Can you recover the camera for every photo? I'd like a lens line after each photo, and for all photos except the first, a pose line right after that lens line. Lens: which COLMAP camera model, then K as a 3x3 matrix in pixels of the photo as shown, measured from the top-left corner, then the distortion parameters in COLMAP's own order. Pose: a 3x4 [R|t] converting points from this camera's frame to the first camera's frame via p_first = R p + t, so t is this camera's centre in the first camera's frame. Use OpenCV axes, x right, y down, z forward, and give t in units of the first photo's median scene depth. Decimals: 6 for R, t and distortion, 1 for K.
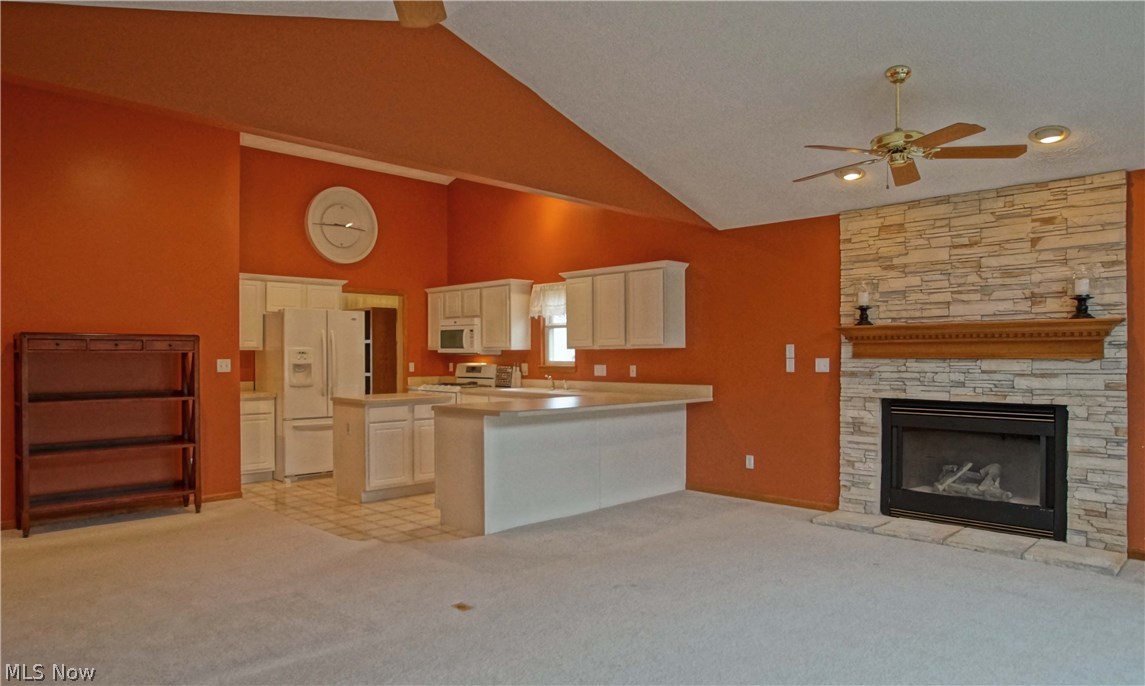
lens RADIAL K [[741.1, 0, 572.3], [0, 741.1, 353.4], [0, 0, 1]] dist [-0.002874, 0.001467]
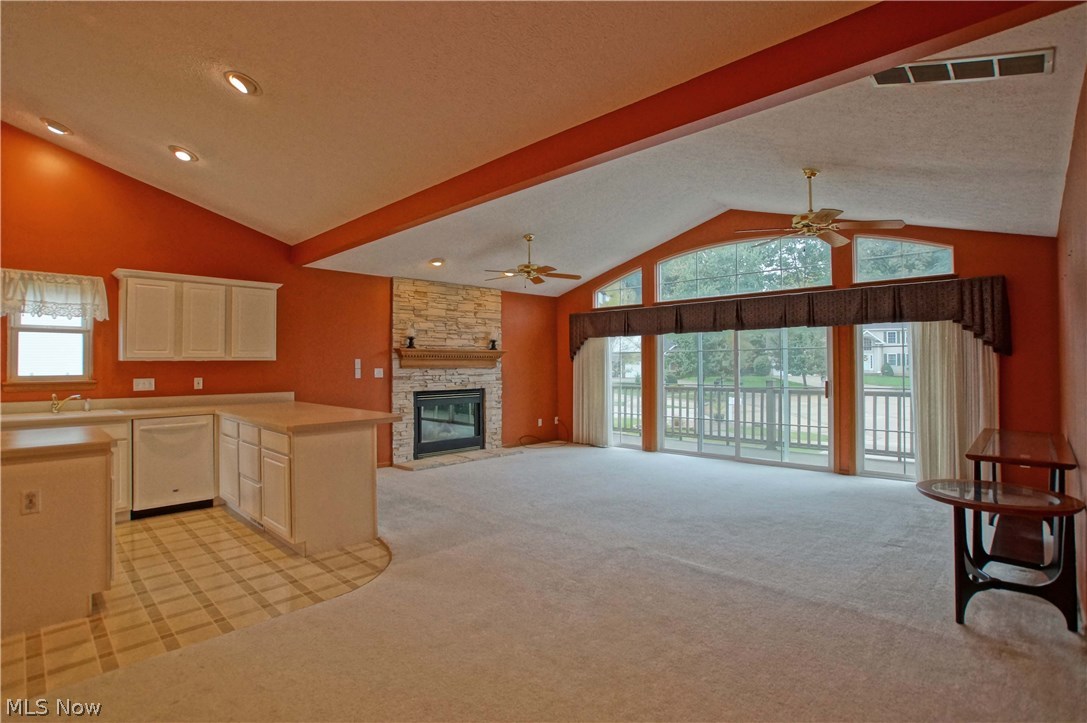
lens RADIAL K [[526.2, 0, 545.3], [0, 526.2, 358.7], [0, 0, 1]] dist [-0.030311, 0.000711]
pose [[-0.008045, 0.009569, 0.999922, -0.825030], [-0.000927, 0.999954, -0.009577, -0.003724], [-0.999967, -0.001004, -0.008035, 0.732211]]
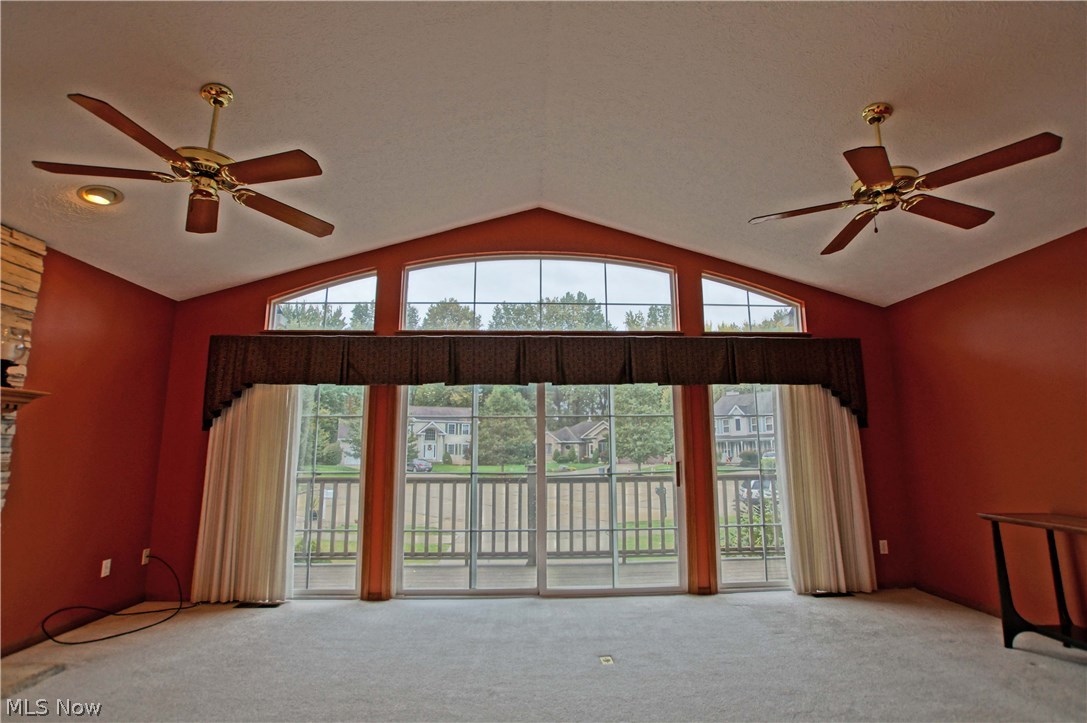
lens RADIAL K [[526.2, 0, 540.0], [0, 526.2, 365.3], [0, 0, 1]] dist [-0.030311, 0.000711]
pose [[-0.724866, 0.113916, 0.679406, -0.147926], [-0.002426, 0.985805, -0.167878, 0.021975], [-0.688886, -0.123337, -0.714300, 0.855127]]
